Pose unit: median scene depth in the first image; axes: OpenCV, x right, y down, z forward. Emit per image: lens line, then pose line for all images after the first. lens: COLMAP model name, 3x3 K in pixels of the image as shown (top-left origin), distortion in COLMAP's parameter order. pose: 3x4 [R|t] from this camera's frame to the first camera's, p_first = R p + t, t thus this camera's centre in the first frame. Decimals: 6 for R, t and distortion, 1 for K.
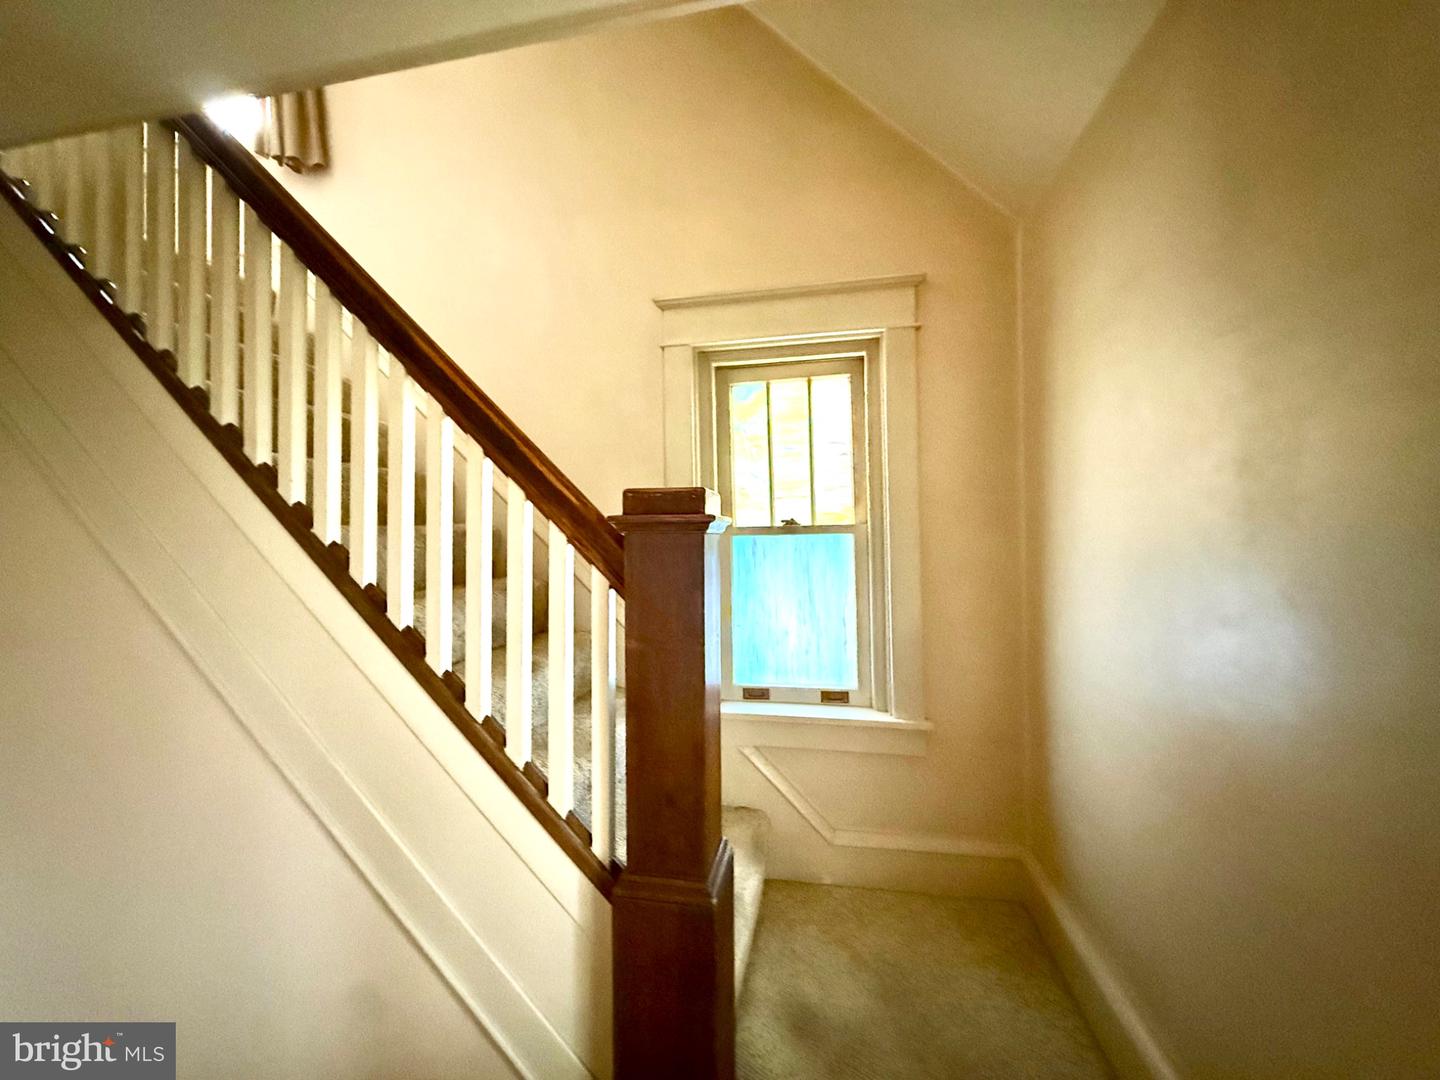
lens RADIAL K [[571.9, 0, 719.8], [0, 571.9, 539.6], [0, 0, 1]] dist [0.001862, 0.000068]
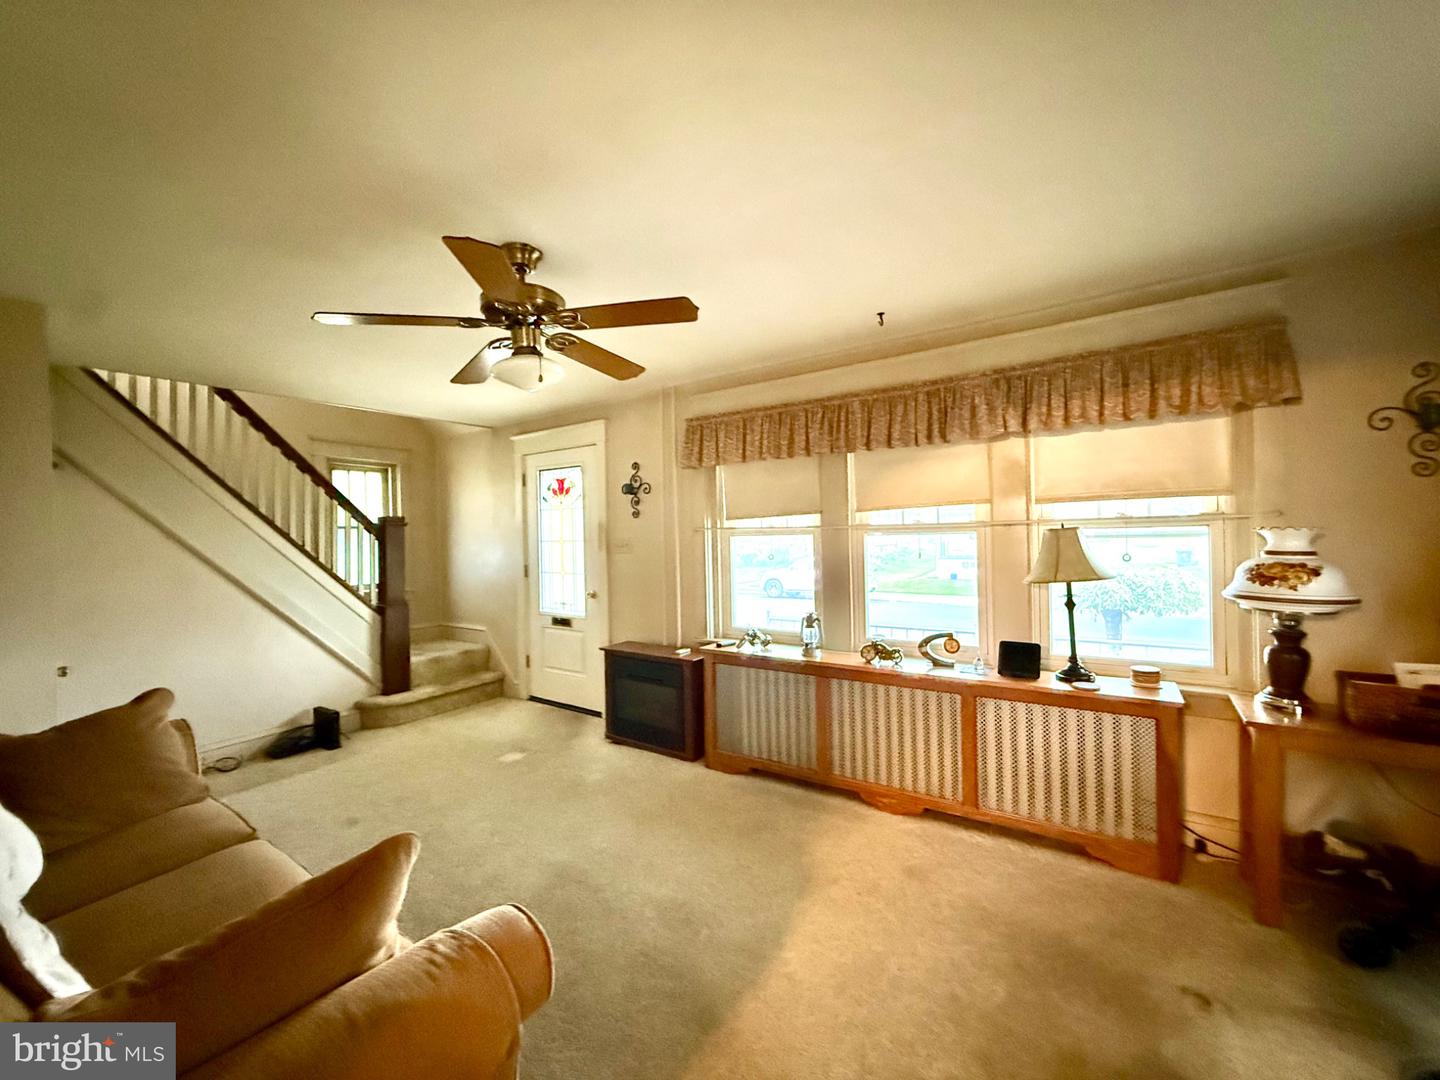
lens RADIAL K [[571.9, 0, 723.0], [0, 571.9, 534.0], [0, 0, 1]] dist [0.001862, 0.000068]
pose [[0.393719, -0.003948, 0.919222, -3.039168], [0.008554, 0.999963, 0.000632, 0.058712], [-0.919191, 0.007614, 0.393738, -3.001896]]
